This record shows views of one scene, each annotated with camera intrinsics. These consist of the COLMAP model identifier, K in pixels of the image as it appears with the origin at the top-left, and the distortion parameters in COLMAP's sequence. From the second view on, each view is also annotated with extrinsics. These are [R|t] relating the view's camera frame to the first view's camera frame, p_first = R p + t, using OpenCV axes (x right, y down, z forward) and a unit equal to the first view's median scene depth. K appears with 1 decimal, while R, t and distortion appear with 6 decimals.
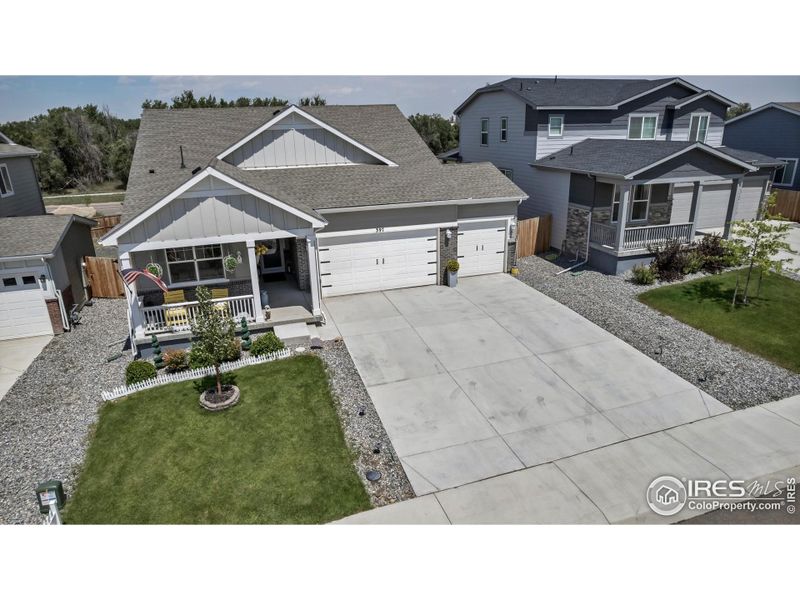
lens RADIAL K [[515.4, 0, 419.4], [0, 515.4, 300.0], [0, 0, 1]] dist [-0.005443, -0.000270]
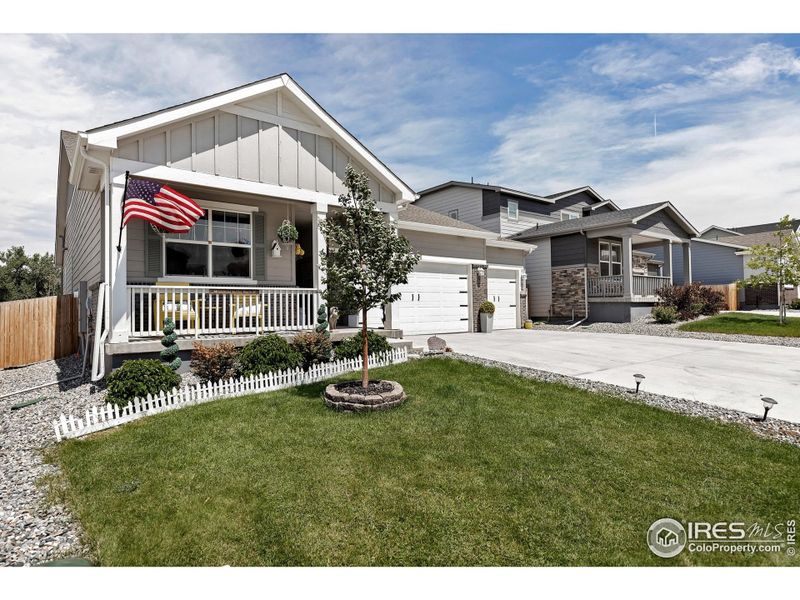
lens RADIAL K [[451.6, 0, 400.0], [0, 451.6, 300.0], [0, 0, 1]] dist [0.048759, 0.000140]
pose [[0.943121, 0.012062, 0.332230, -0.326125], [0.111035, 0.930527, -0.348985, 0.169877], [-0.313358, 0.366025, 0.876260, 0.375418]]
